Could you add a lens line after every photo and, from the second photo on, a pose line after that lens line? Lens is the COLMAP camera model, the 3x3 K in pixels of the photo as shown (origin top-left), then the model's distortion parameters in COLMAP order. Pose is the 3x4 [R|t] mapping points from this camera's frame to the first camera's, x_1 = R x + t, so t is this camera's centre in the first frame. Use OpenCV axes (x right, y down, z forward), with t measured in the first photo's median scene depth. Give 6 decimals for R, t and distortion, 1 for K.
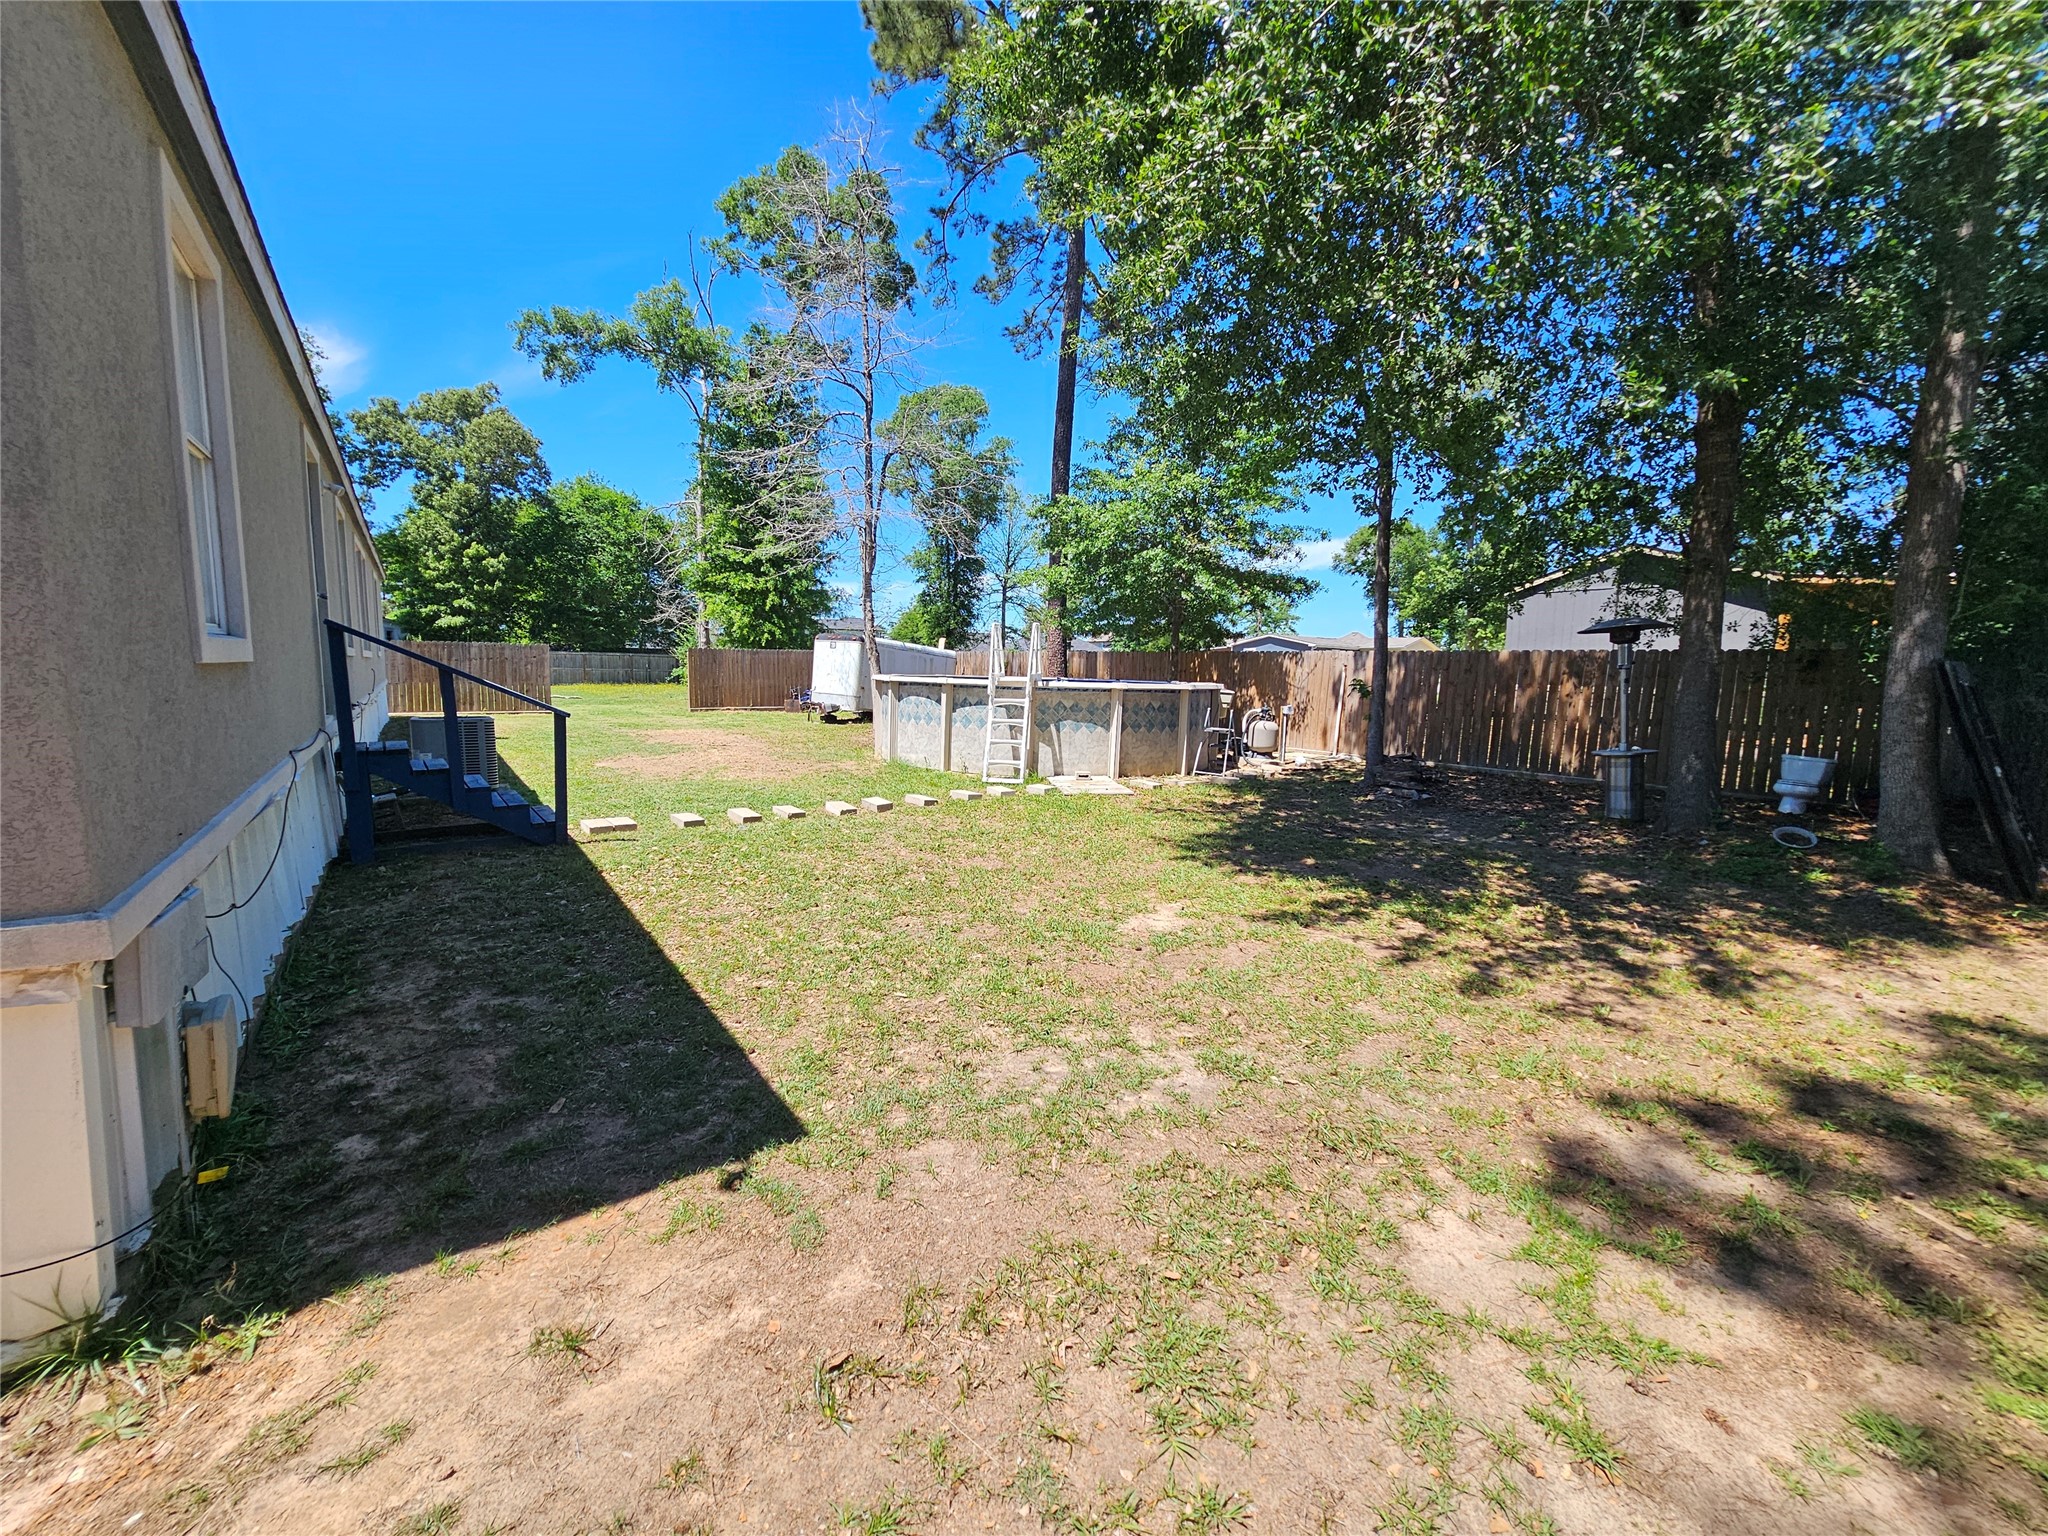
lens RADIAL K [[835.8, 0, 1031.7], [0, 835.8, 760.5], [0, 0, 1]] dist [-0.001711, -0.000360]
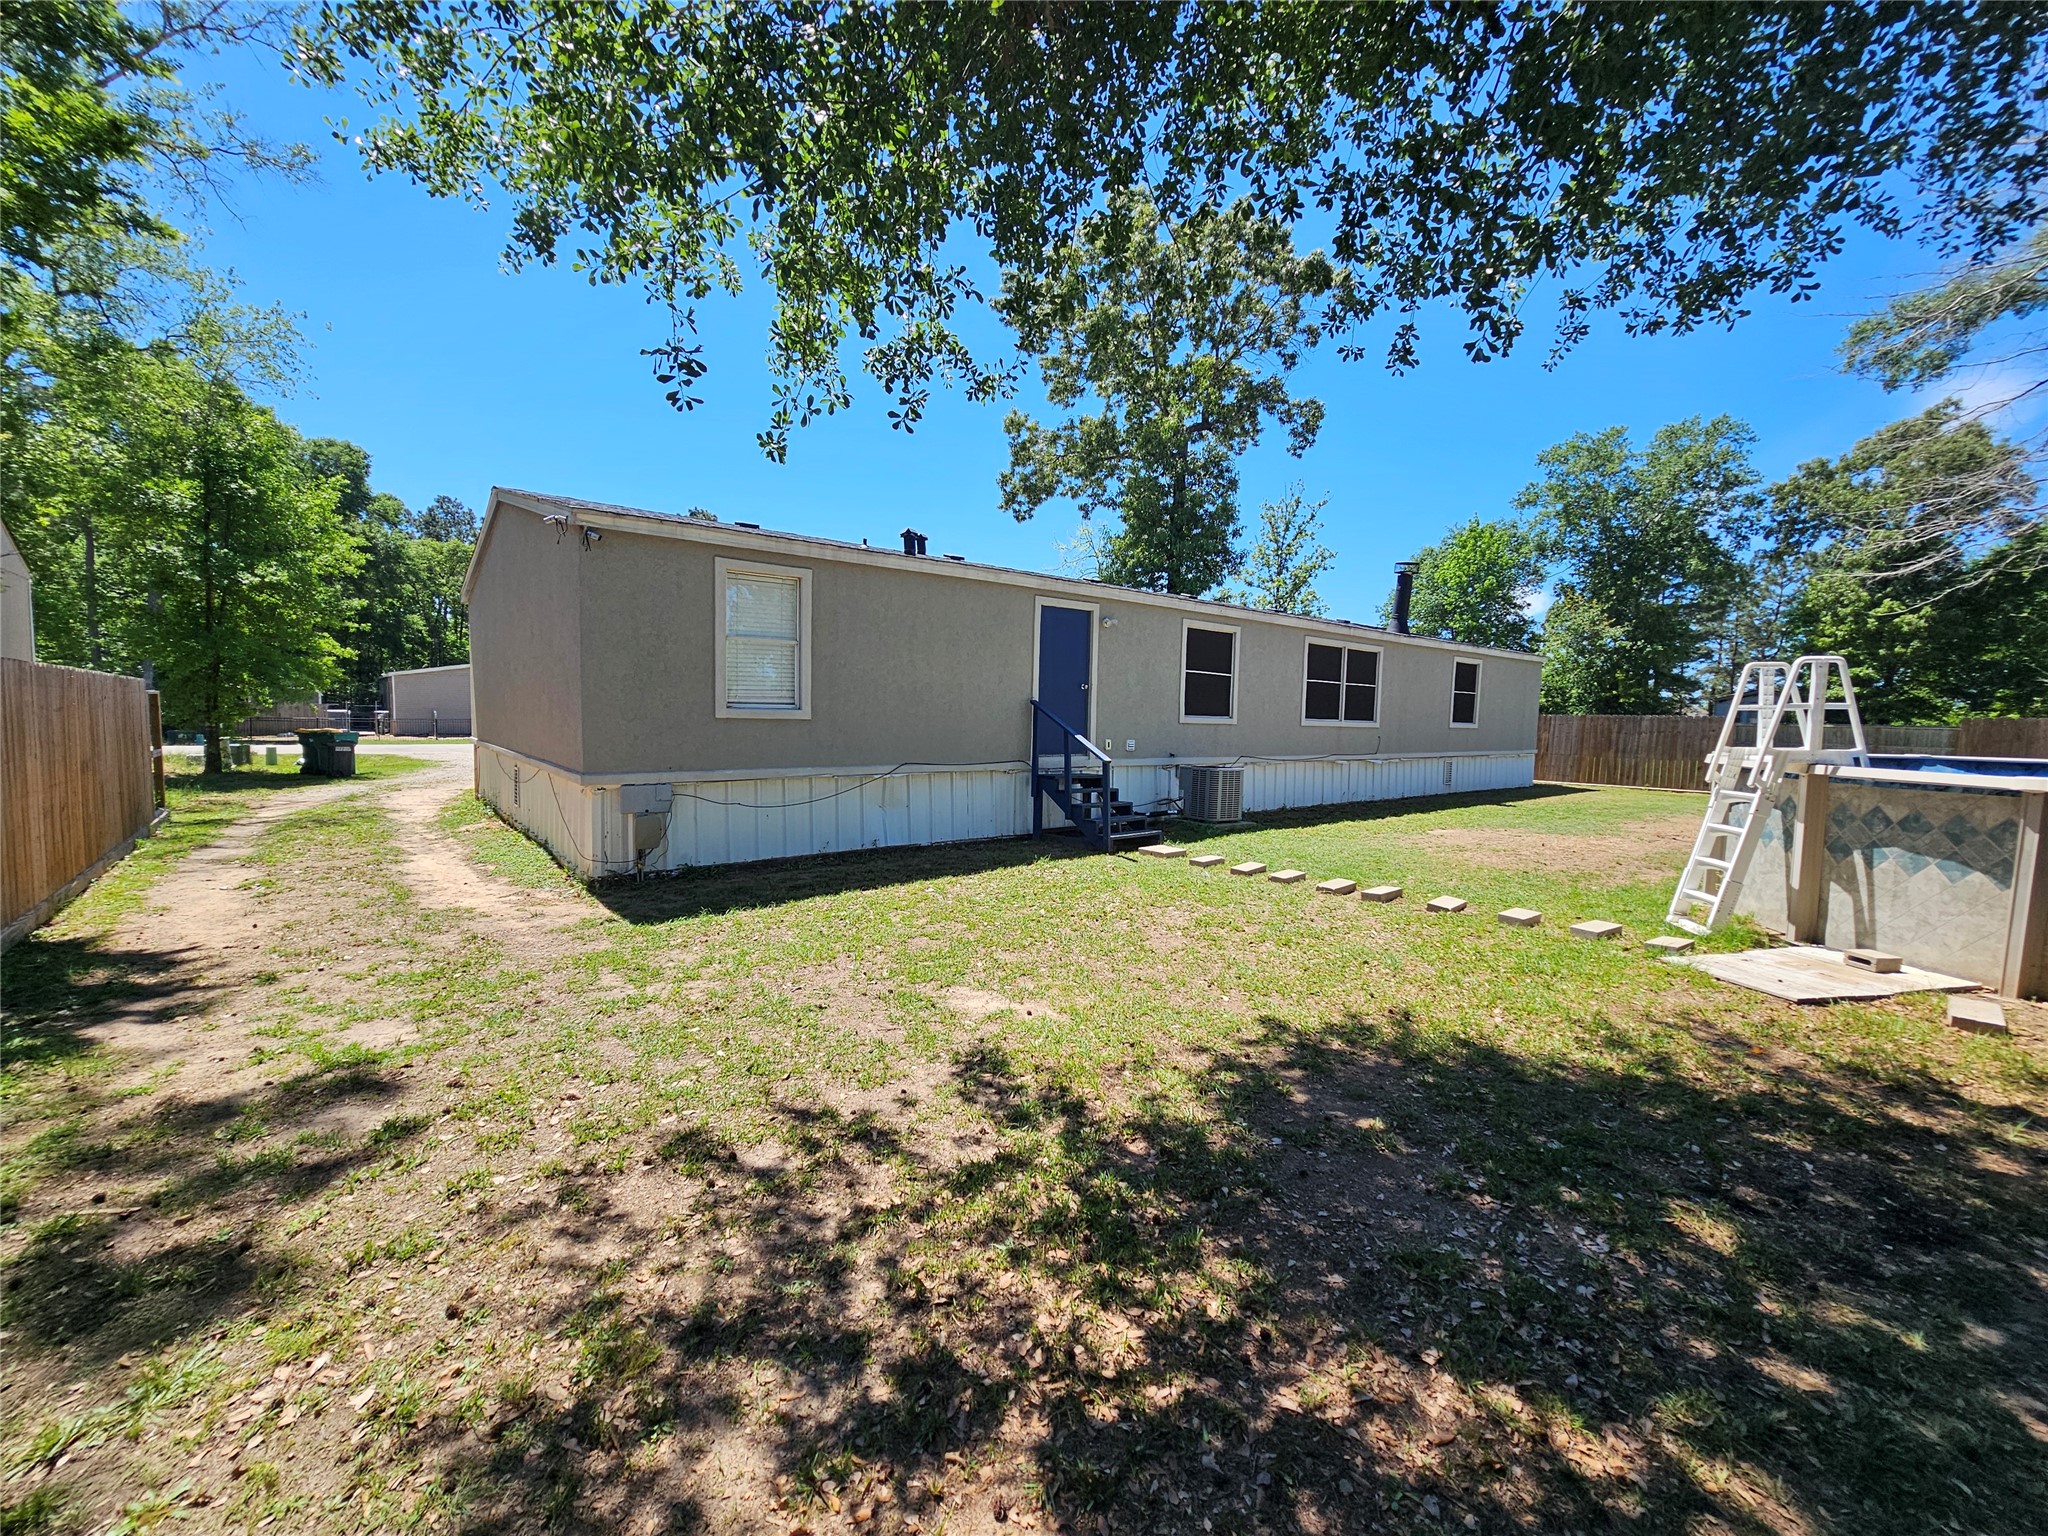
lens RADIAL K [[835.8, 0, 1045.8], [0, 835.8, 768.4], [0, 0, 1]] dist [-0.001711, -0.000360]
pose [[0.054354, 0.048972, -0.997320, 0.500325], [-0.133098, 0.990239, 0.041370, -0.048043], [0.989611, 0.130492, 0.060342, 0.479308]]
